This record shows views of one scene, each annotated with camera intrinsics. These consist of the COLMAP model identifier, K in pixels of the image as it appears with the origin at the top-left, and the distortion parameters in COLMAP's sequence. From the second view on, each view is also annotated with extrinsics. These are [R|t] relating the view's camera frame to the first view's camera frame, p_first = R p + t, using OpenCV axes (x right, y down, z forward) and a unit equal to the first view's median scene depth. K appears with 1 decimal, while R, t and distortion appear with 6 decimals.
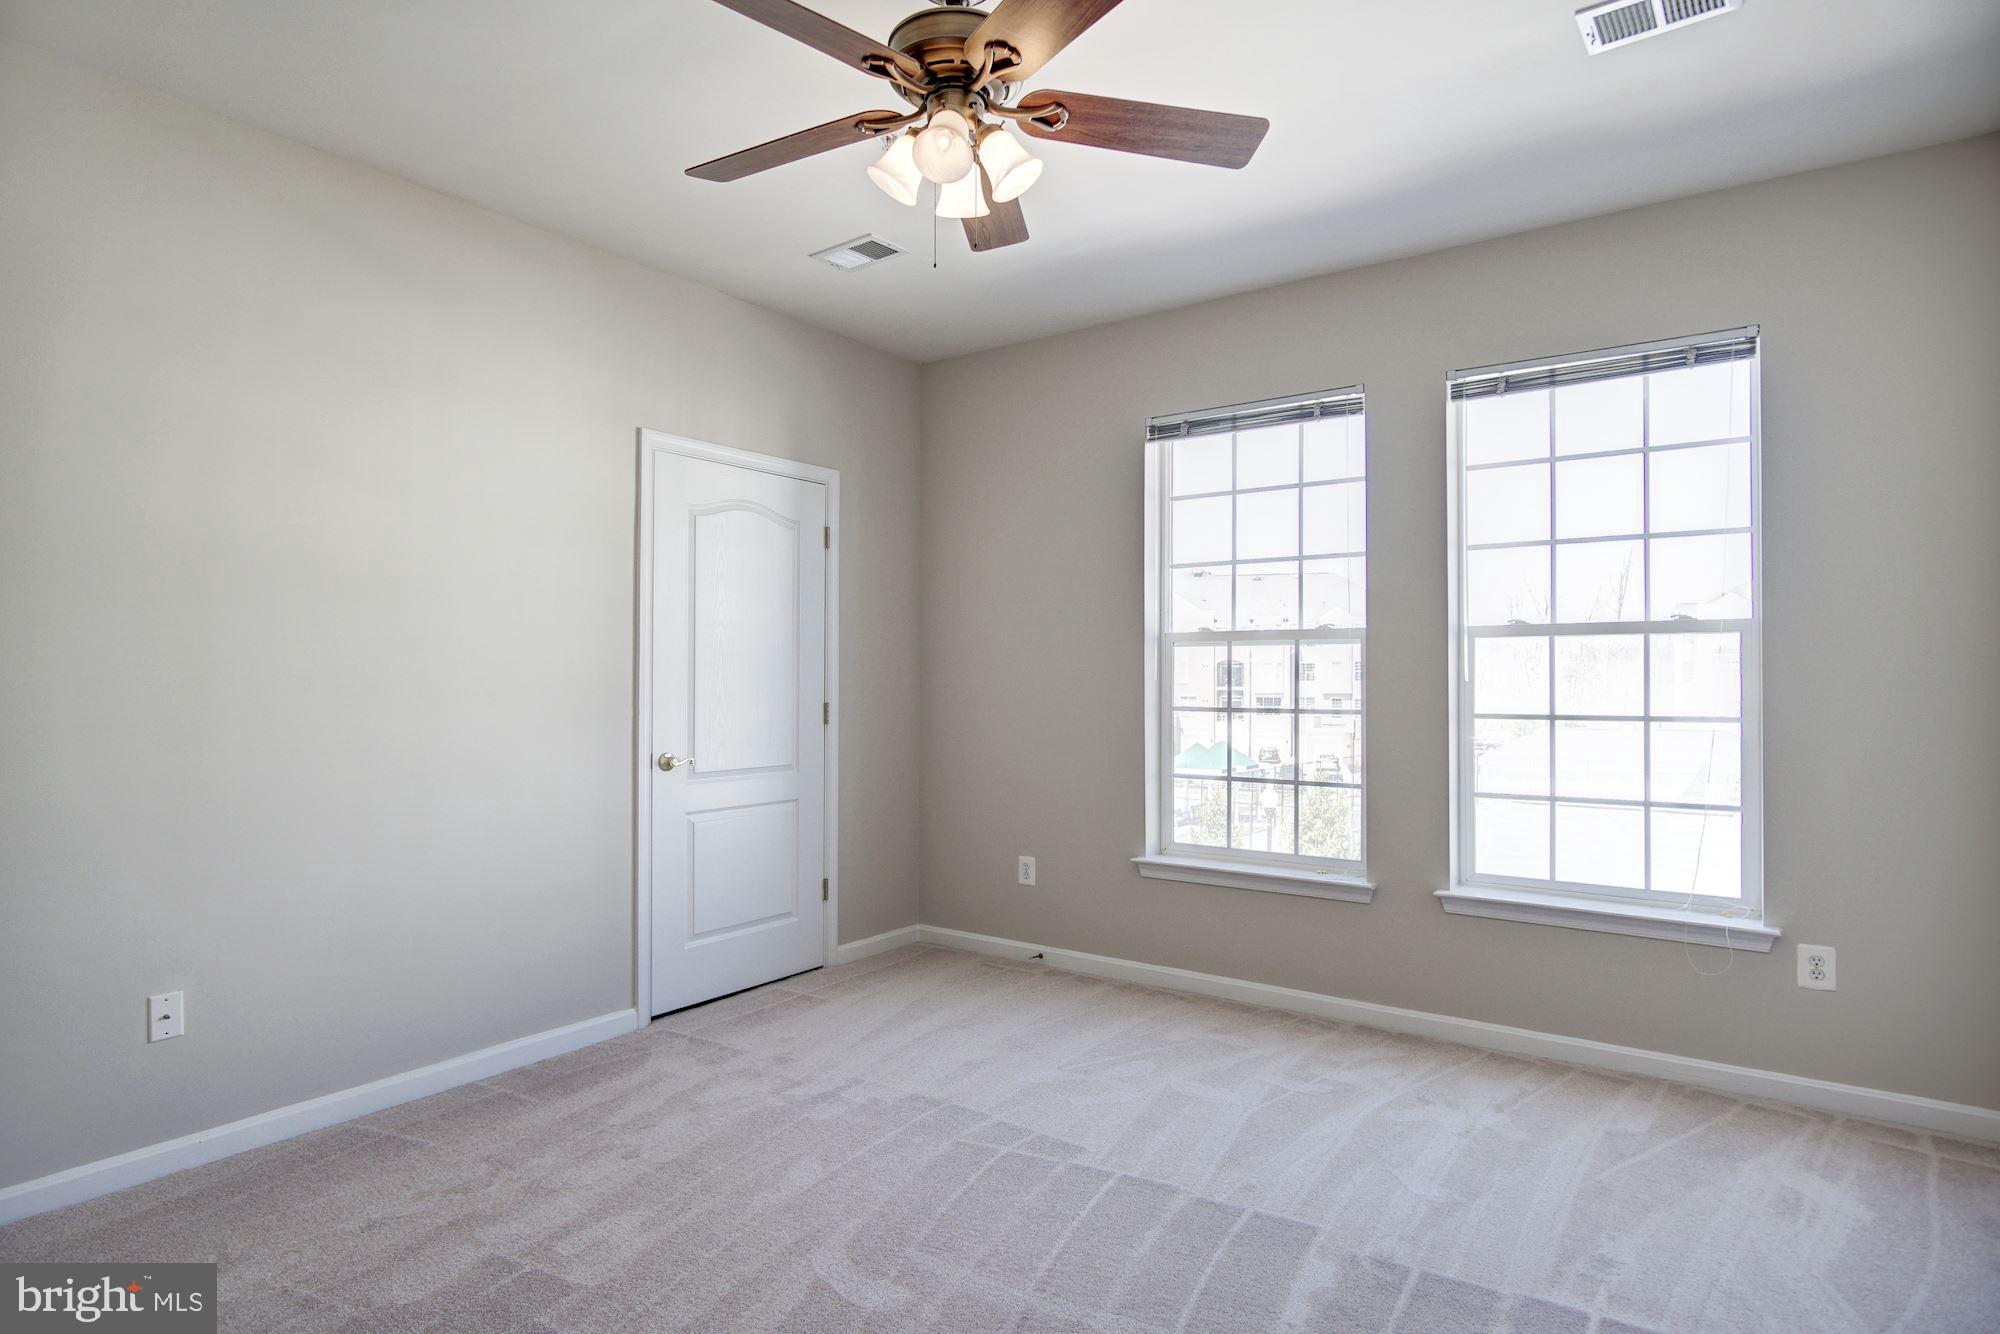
lens RADIAL K [[1076.1, 0, 988.2], [0, 1076.1, 665.4], [0, 0, 1]] dist [-0.020753, 0.007945]
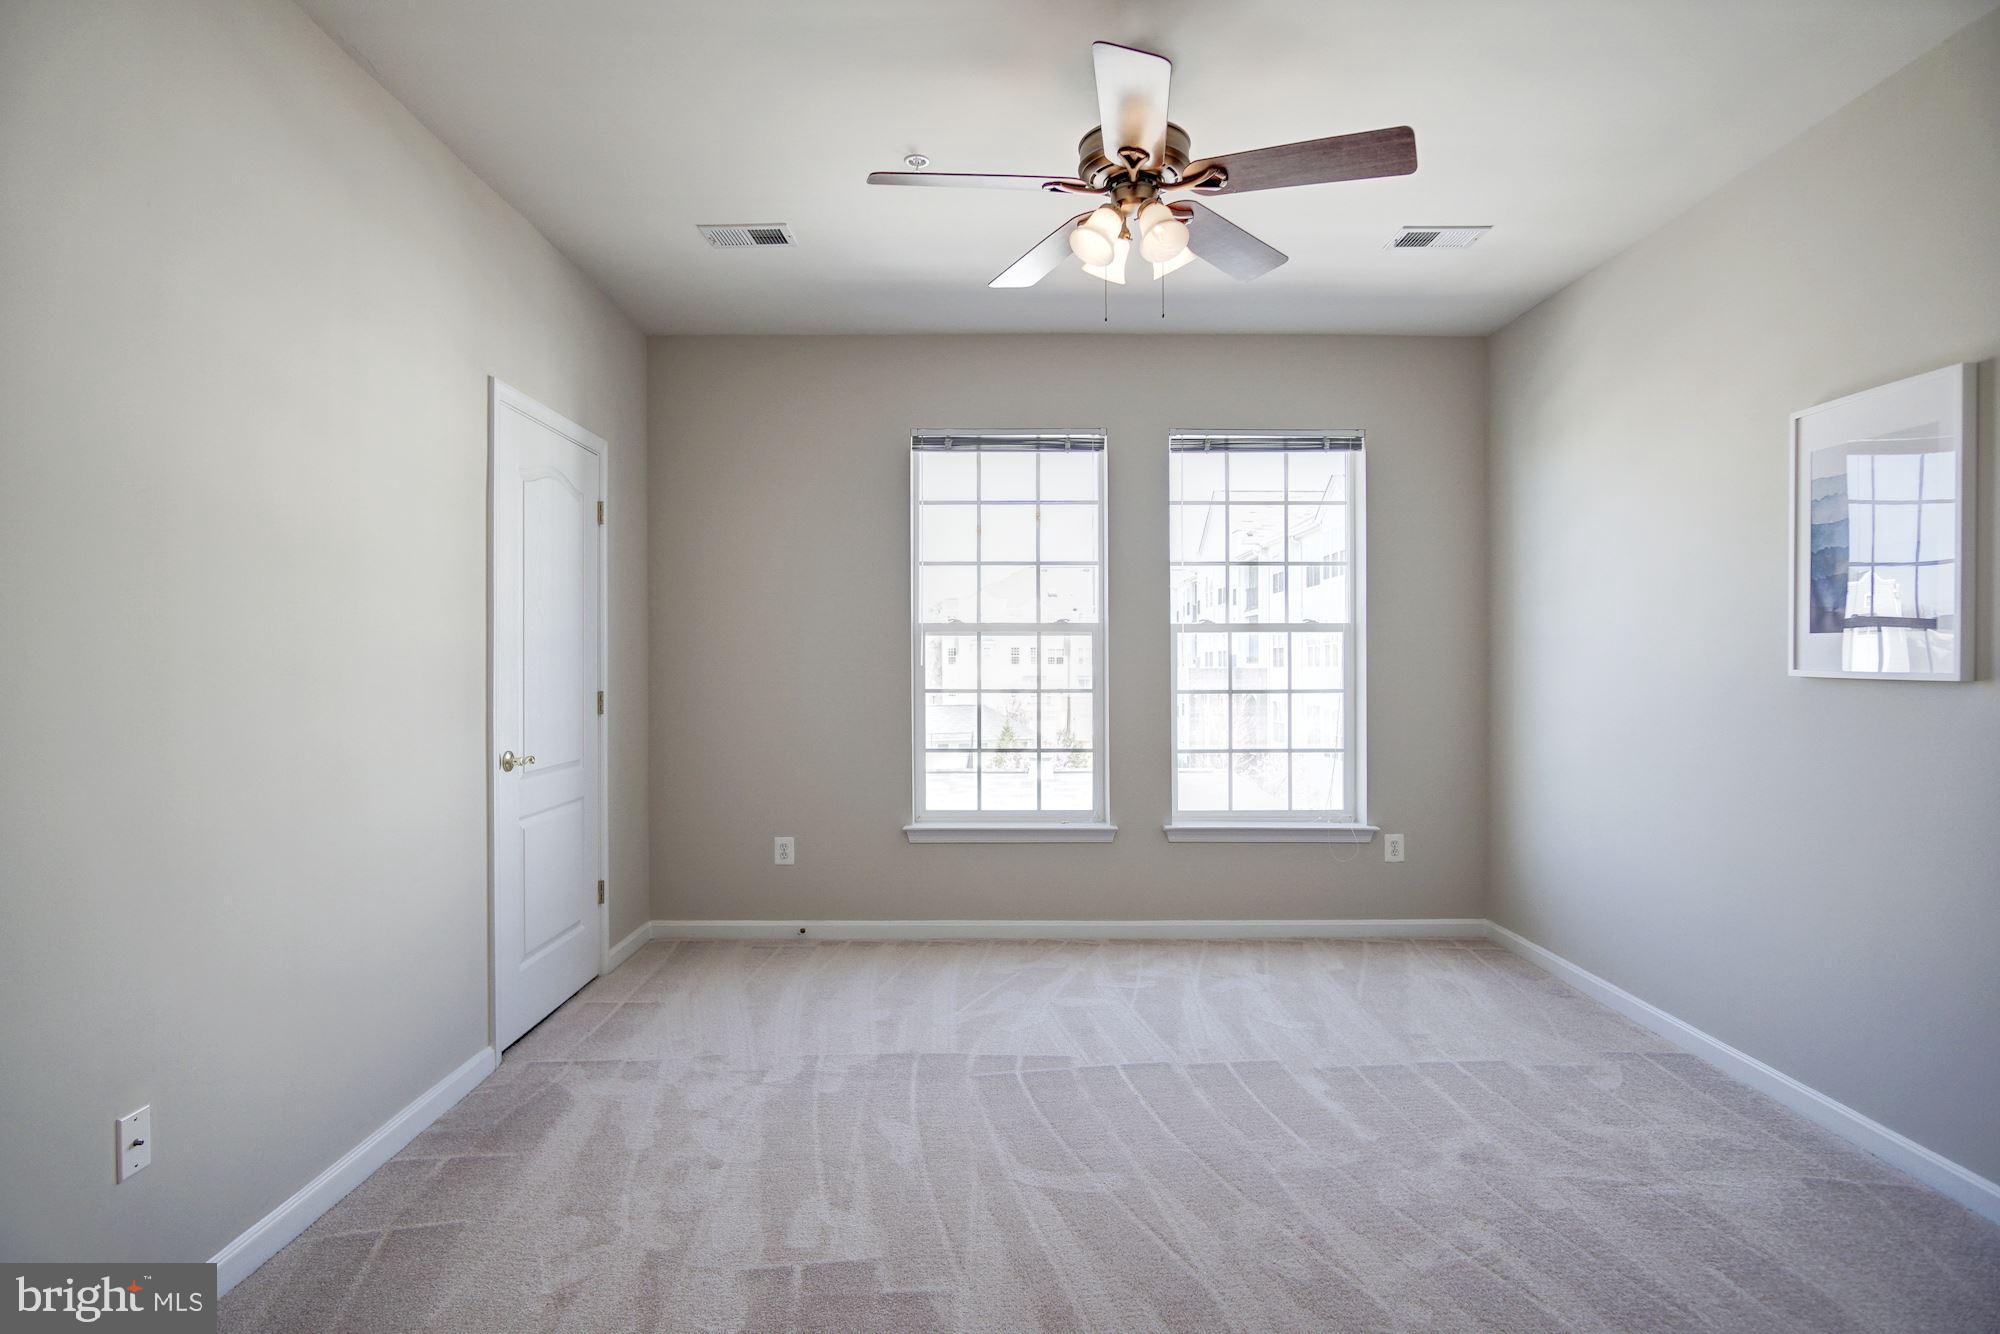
lens RADIAL K [[1076.1, 0, 1007.1], [0, 1076.1, 658.9], [0, 0, 1]] dist [-0.020753, 0.007945]
pose [[0.805616, 0.000549, 0.592437, -0.539473], [-0.005896, 0.999957, 0.007090, -0.002077], [-0.592408, -0.009205, 0.805585, 0.061390]]
